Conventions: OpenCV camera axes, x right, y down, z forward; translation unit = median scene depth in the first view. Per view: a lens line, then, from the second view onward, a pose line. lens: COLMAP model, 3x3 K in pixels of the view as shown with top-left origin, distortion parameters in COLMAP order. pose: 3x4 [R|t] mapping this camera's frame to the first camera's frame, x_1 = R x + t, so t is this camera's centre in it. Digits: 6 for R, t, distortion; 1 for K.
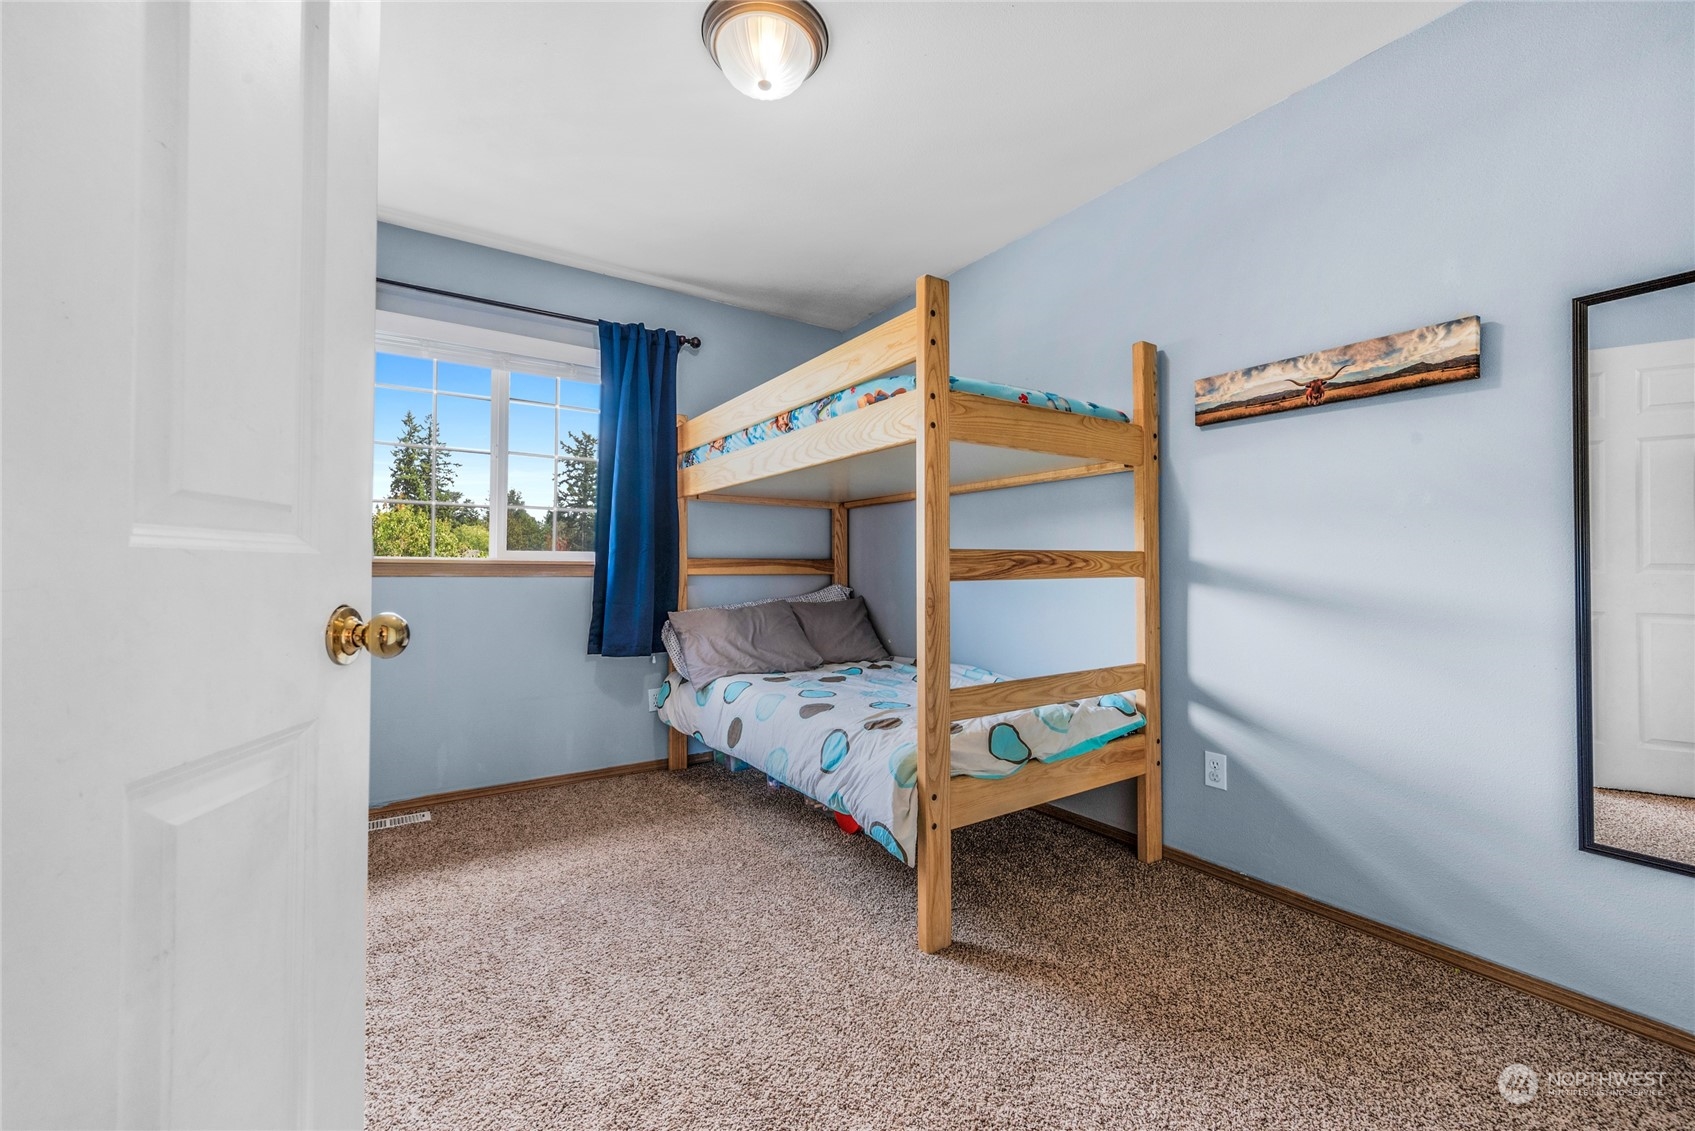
lens RADIAL K [[678.7, 0, 849.0], [0, 678.7, 563.4], [0, 0, 1]] dist [0.002868, -0.000196]
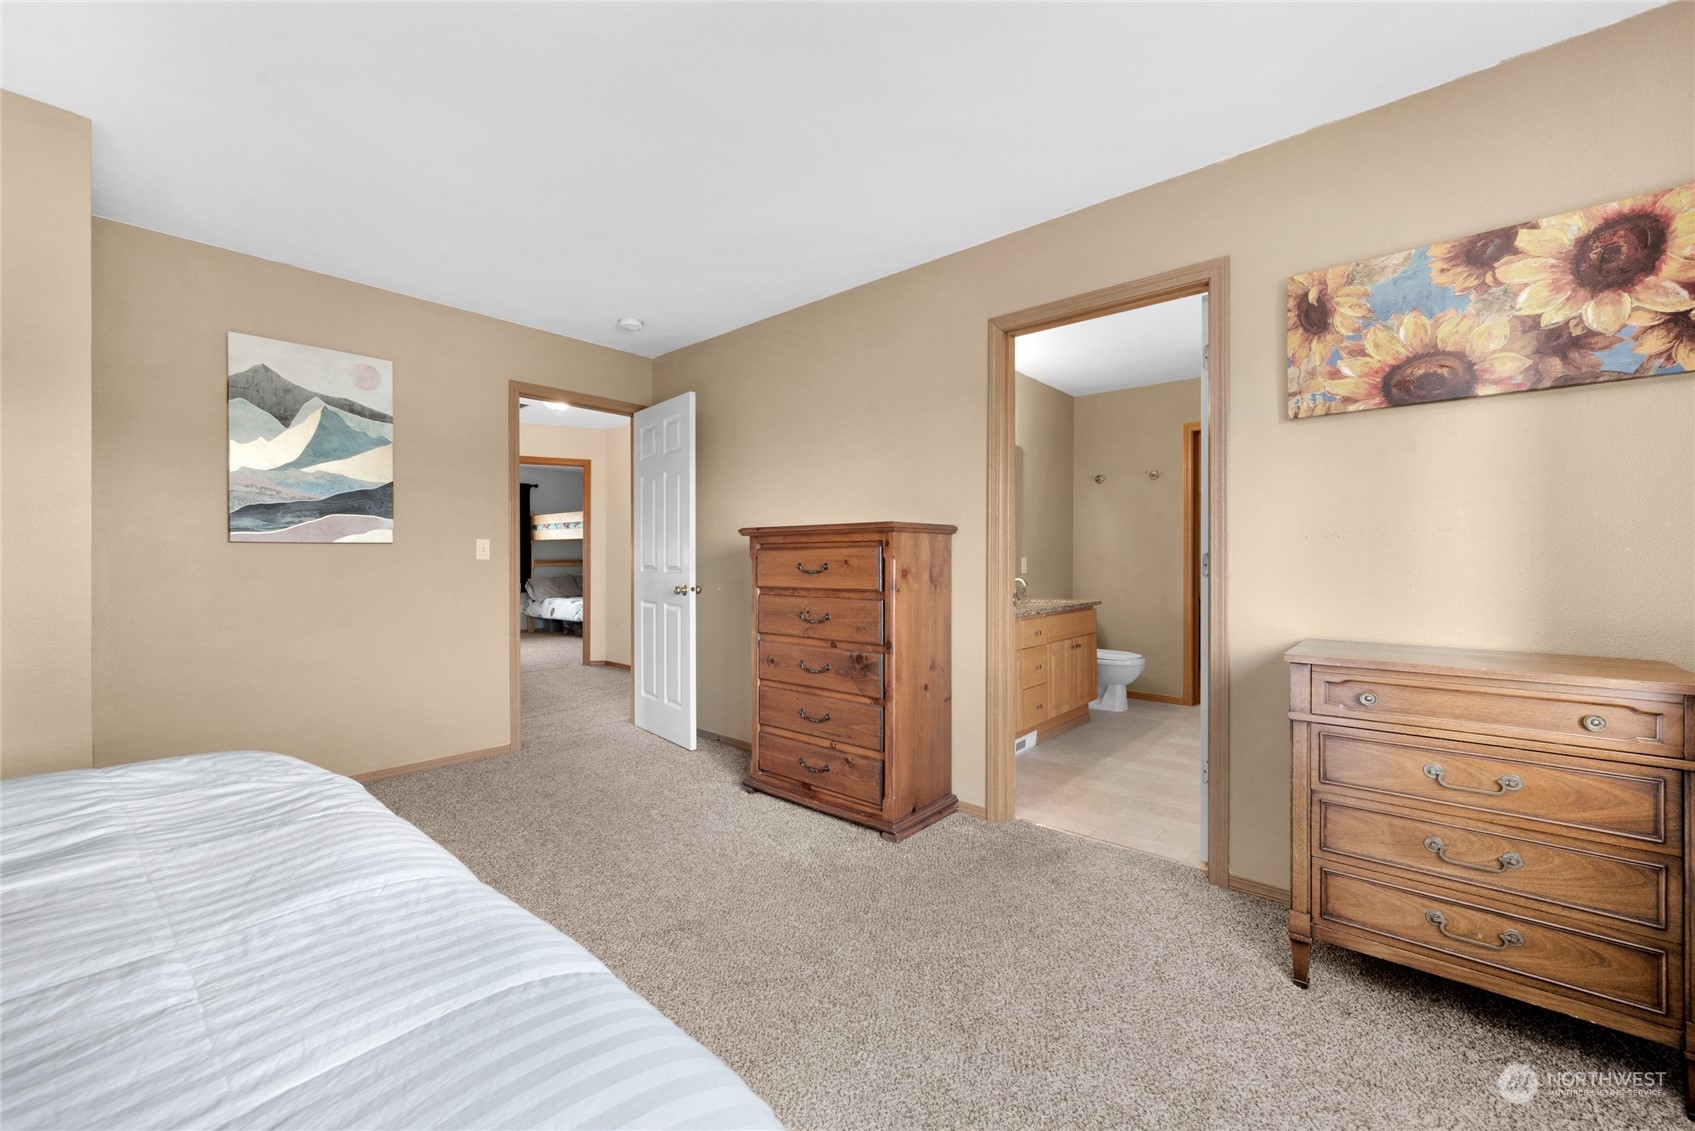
lens RADIAL K [[678.7, 0, 843.6], [0, 678.7, 564.3], [0, 0, 1]] dist [0.002868, -0.000196]
pose [[0.969175, -0.003930, 0.246341, 0.354861], [0.001210, 0.999937, 0.011191, -0.023972], [-0.246370, -0.010548, 0.969118, -2.311724]]
